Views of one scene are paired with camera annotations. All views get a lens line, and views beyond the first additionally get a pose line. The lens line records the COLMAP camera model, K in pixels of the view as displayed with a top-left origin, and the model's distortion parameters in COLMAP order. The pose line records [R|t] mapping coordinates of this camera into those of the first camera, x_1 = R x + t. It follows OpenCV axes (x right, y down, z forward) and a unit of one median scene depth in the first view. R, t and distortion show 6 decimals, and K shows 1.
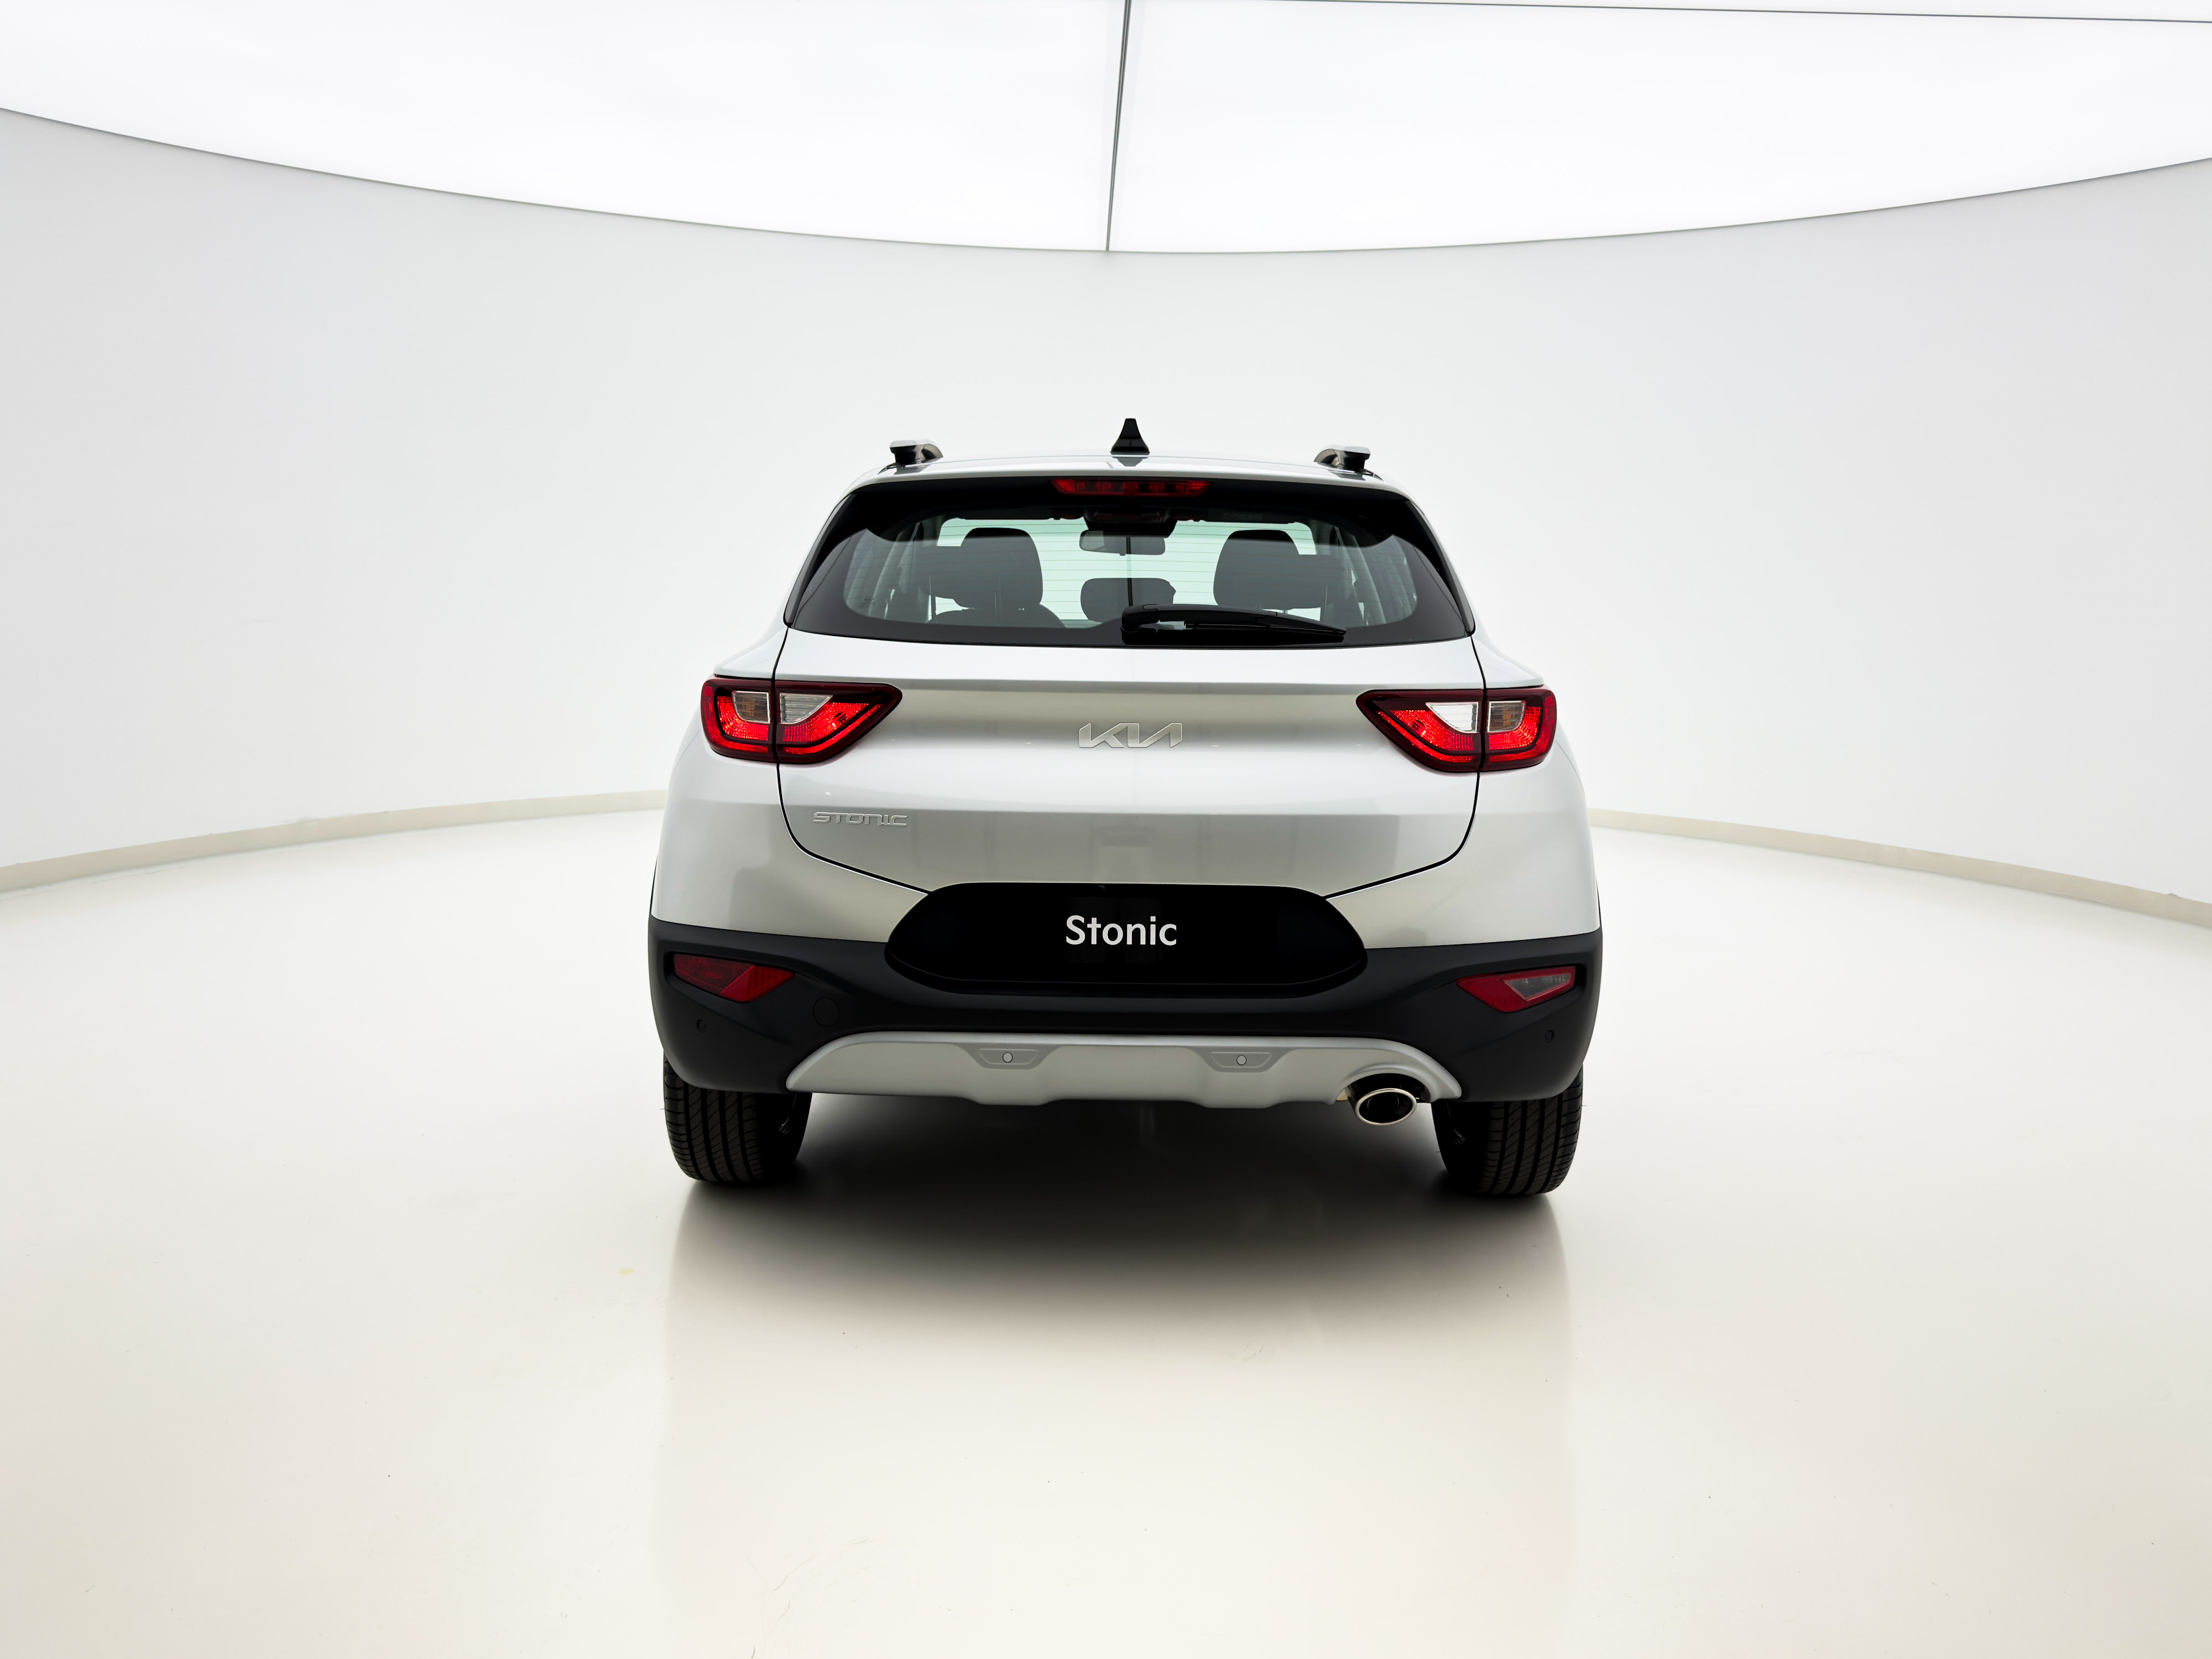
lens RADIAL K [[1517.1, 0, 1106.0], [0, 1517.1, 829.5], [0, 0, 1]] dist [0.028871, -0.000148]
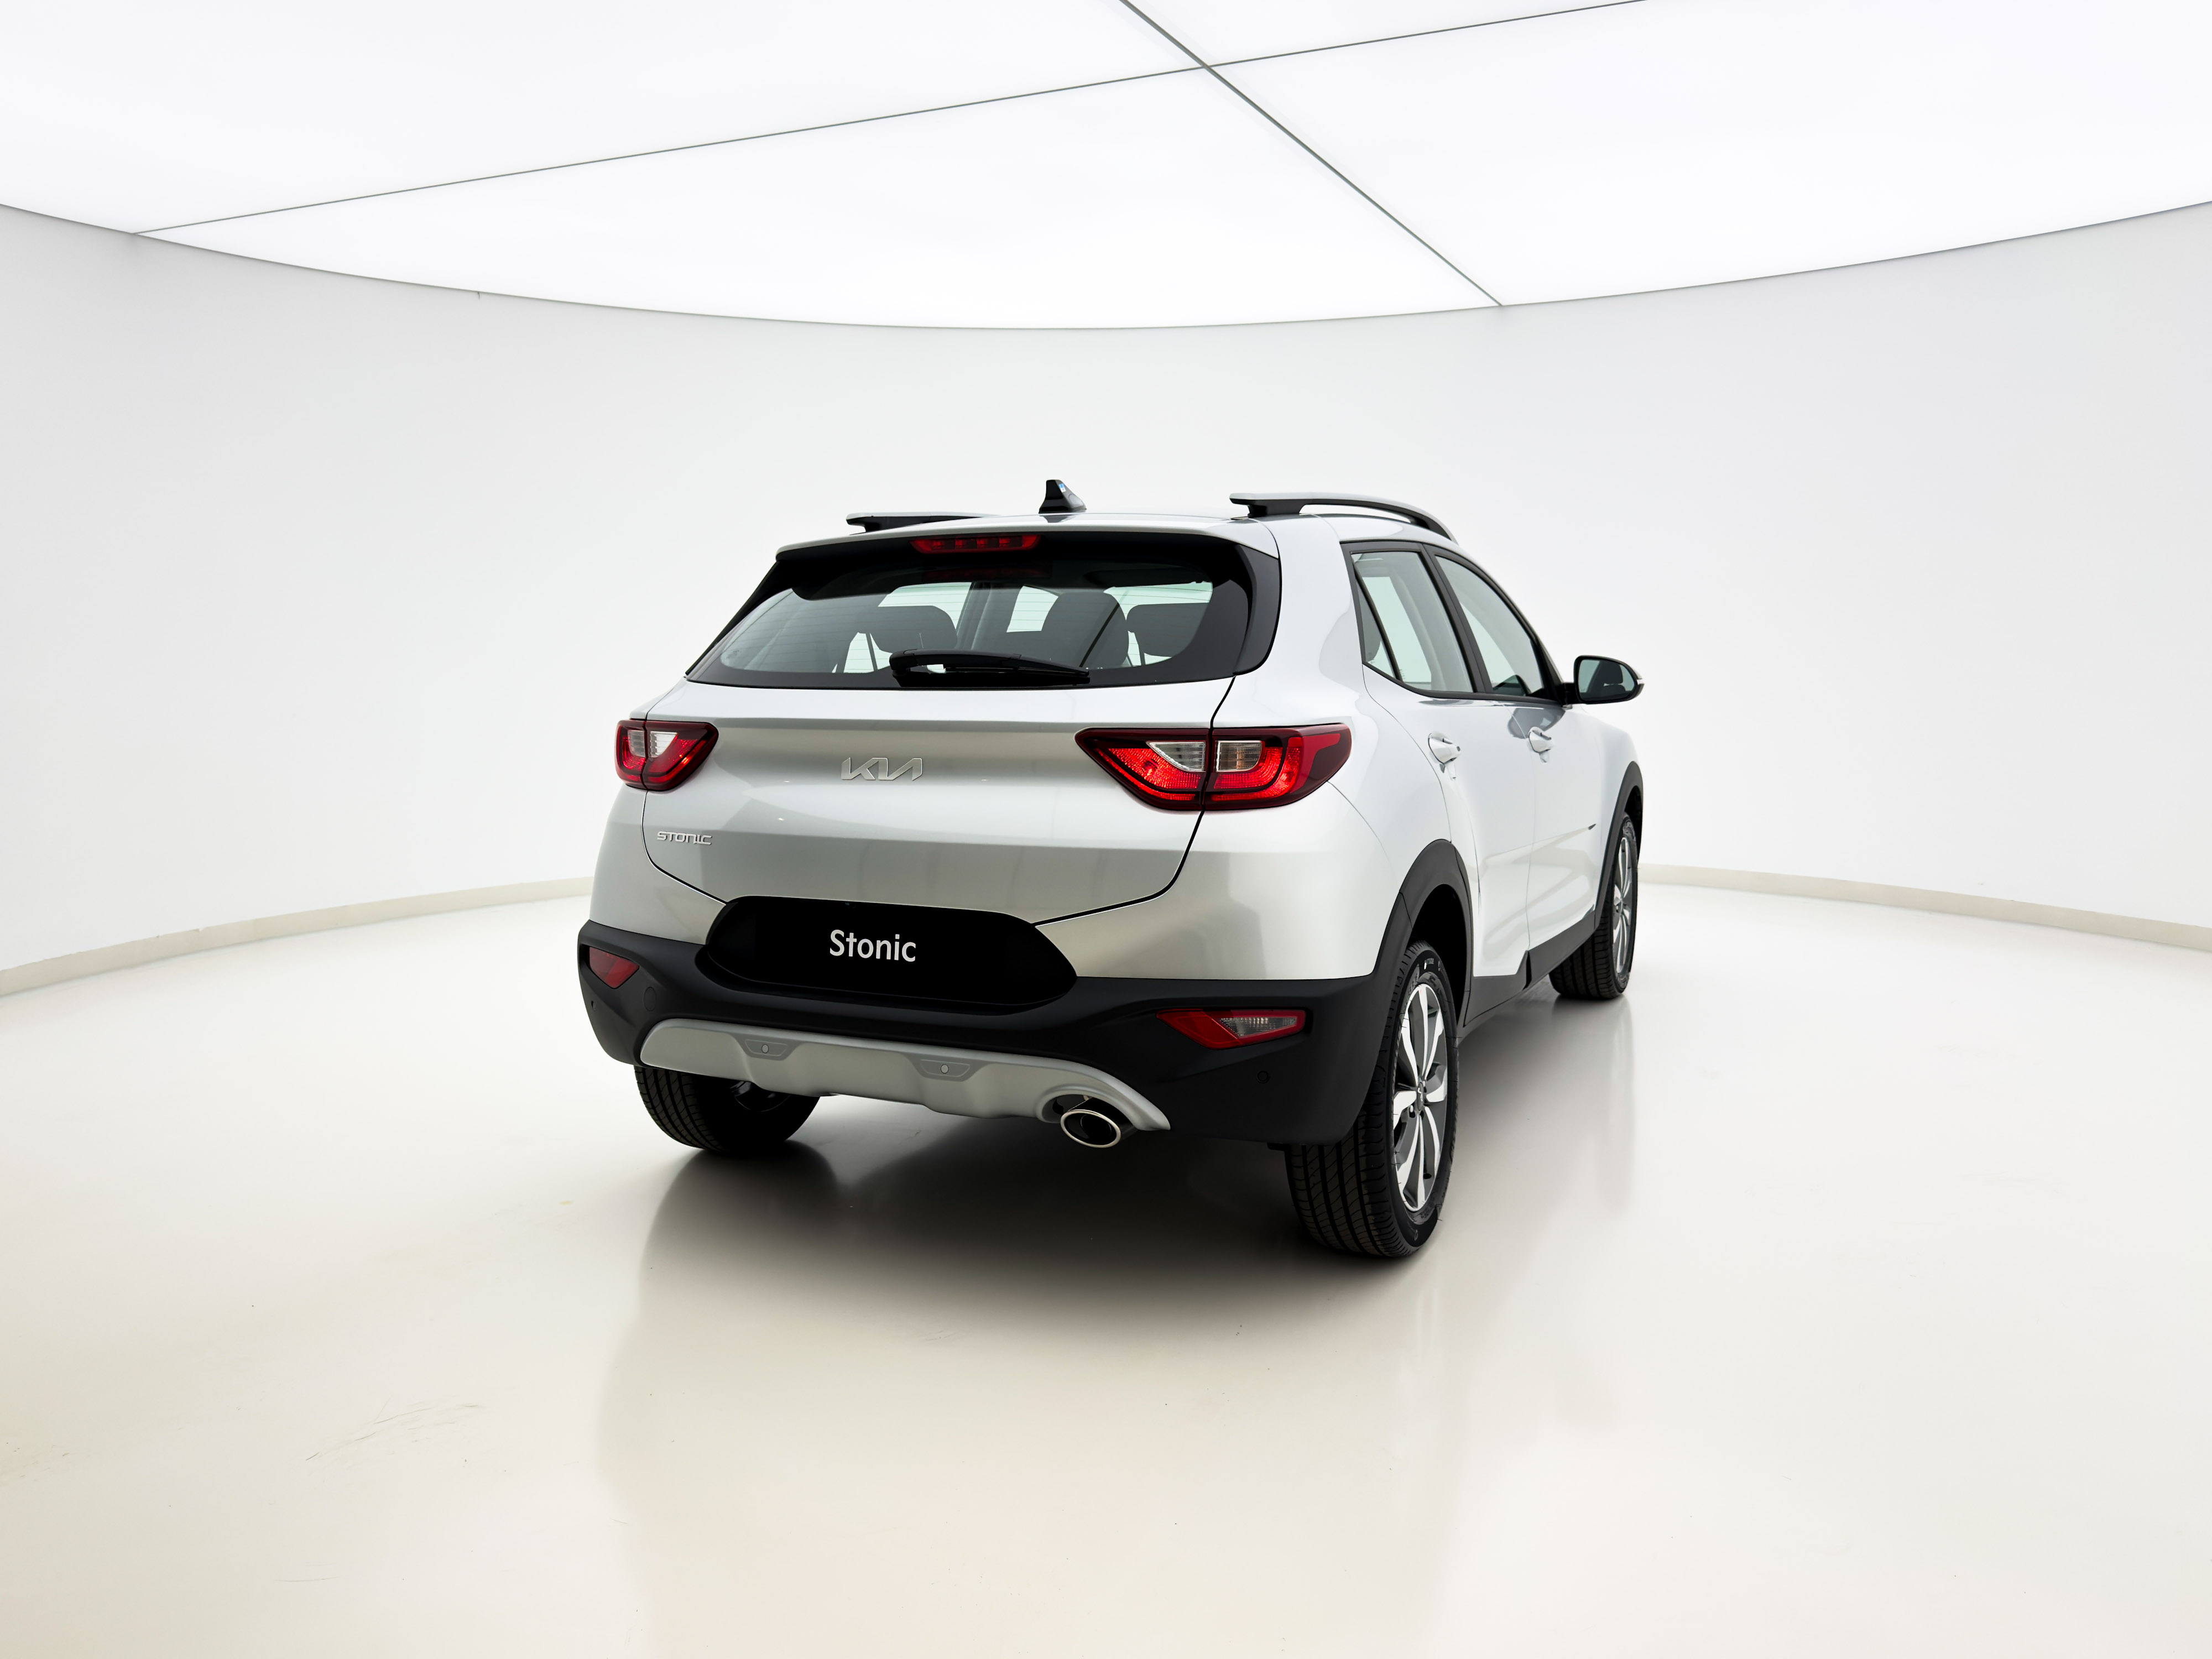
lens RADIAL K [[1538.8, 0, 1105.3], [0, 1538.8, 871.7], [0, 0, 1]] dist [-0.200216, 0.000170]
pose [[0.939831, 0.038649, -0.339446, 0.541138], [-0.041313, 0.999146, -0.000621, 0.006599], [0.339132, 0.014607, 0.940625, 0.010479]]
